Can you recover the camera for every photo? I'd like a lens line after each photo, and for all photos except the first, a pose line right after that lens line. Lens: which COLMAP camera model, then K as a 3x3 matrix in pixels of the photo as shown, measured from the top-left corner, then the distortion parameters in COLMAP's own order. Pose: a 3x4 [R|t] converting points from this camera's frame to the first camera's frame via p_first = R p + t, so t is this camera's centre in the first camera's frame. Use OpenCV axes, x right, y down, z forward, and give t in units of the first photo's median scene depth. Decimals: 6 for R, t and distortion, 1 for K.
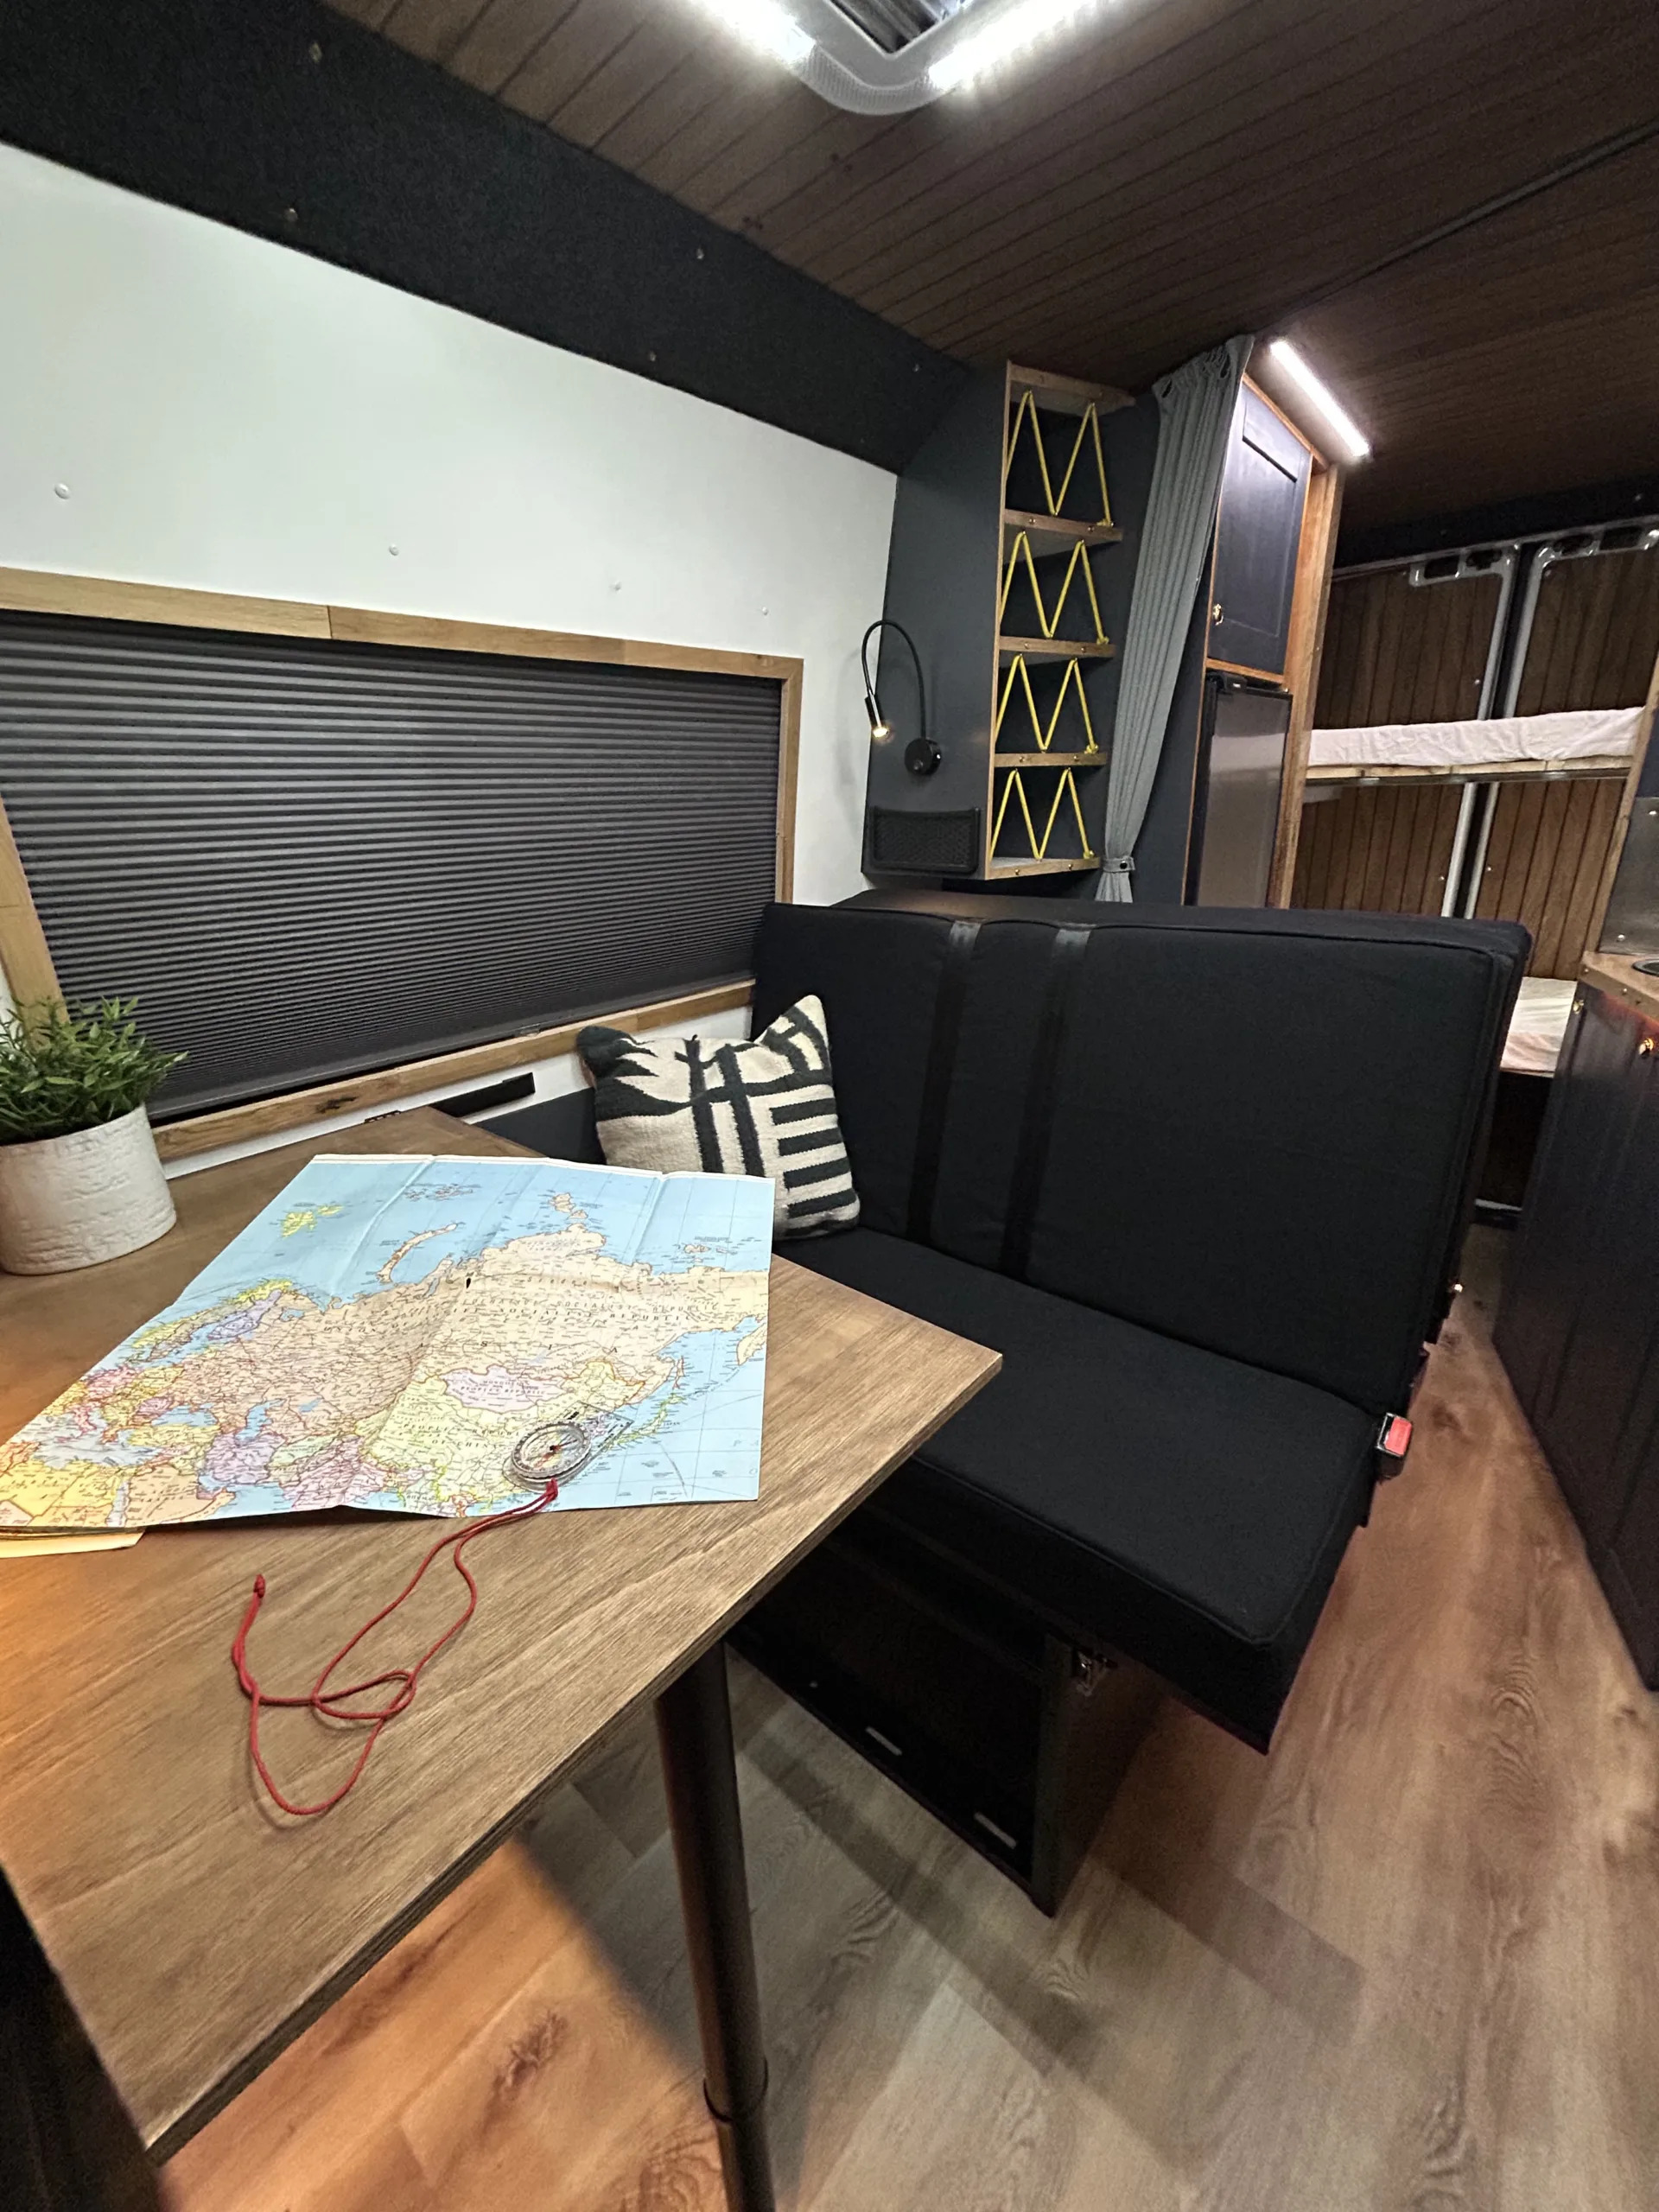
lens RADIAL K [[889.2, 0, 829.9], [0, 889.2, 1102.1], [0, 0, 1]] dist [0.000299, 0.000038]
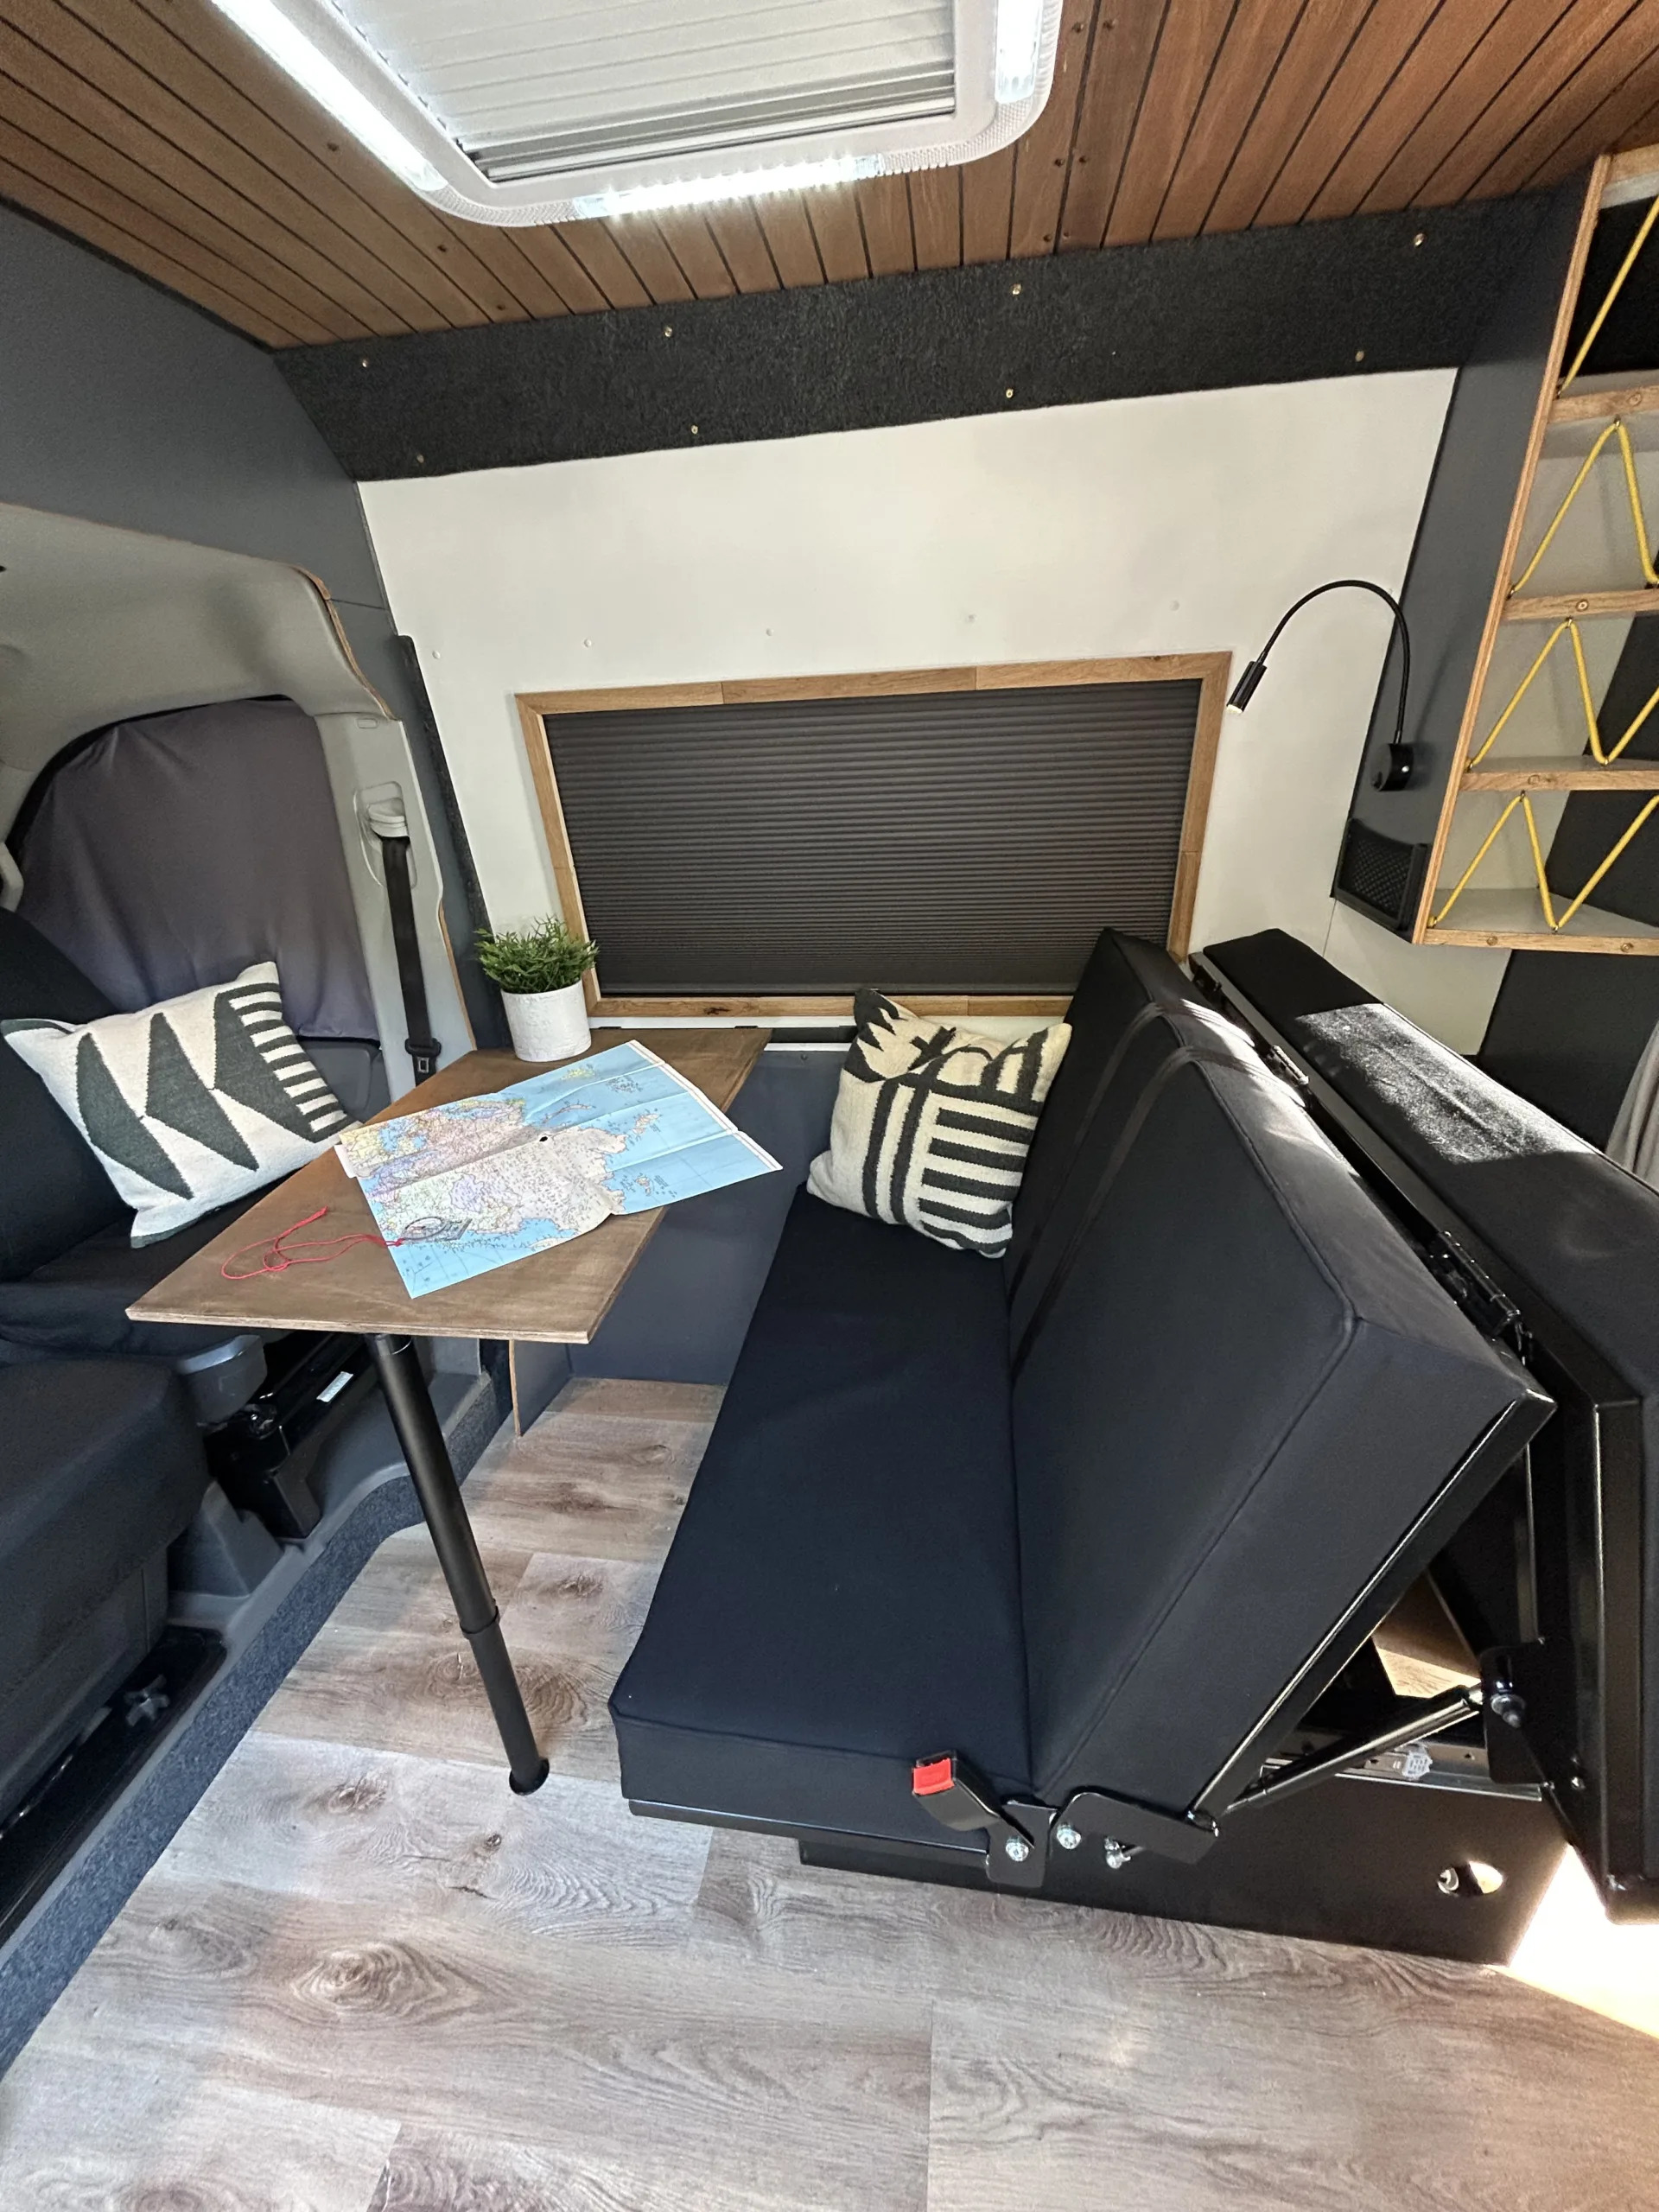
lens RADIAL K [[889.2, 0, 829.7], [0, 889.2, 1102.1], [0, 0, 1]] dist [0.000299, 0.000038]
pose [[0.540118, 0.345618, -0.767346, 0.819944], [-0.251918, 0.936372, 0.244429, -0.292926], [0.803000, 0.061288, 0.592819, 0.297923]]
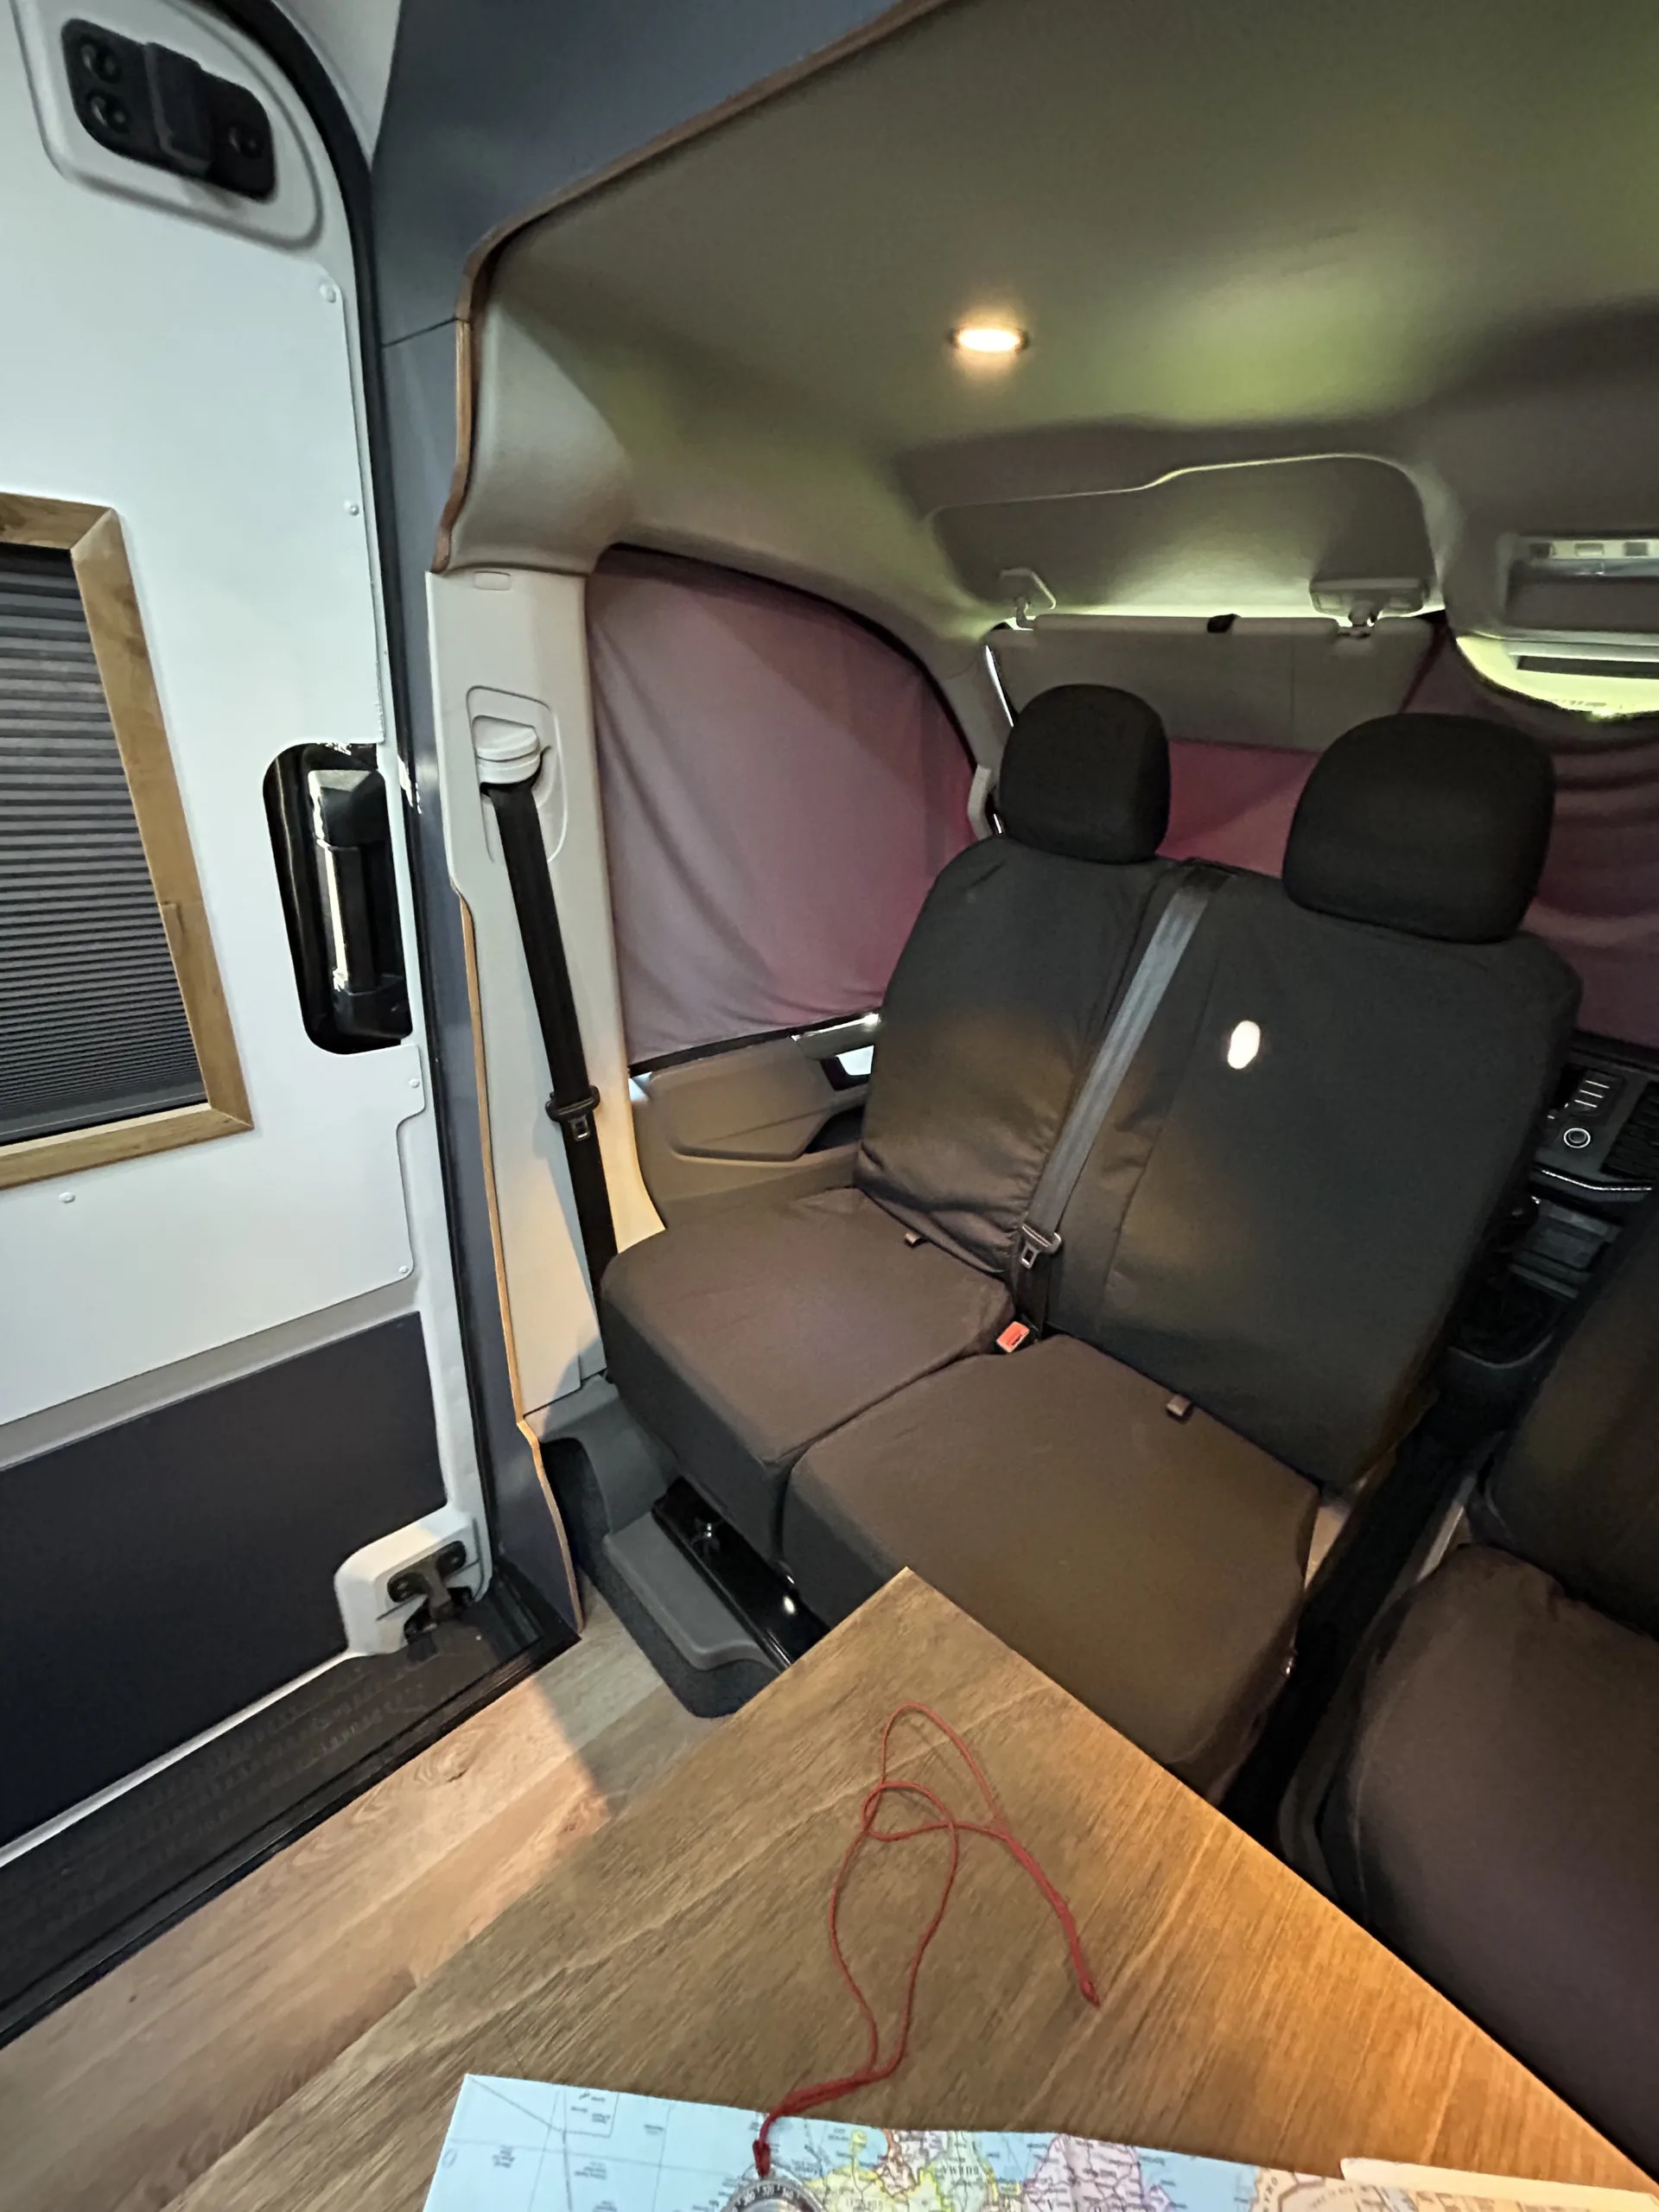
lens RADIAL K [[889.2, 0, 822.2], [0, 889.2, 1103.3], [0, 0, 1]] dist [0.000299, 0.000038]
pose [[-0.993175, -0.085659, 0.079162, -0.174394], [-0.004508, 0.706390, 0.707809, -0.290451], [-0.116549, 0.702621, -0.701954, 0.467079]]
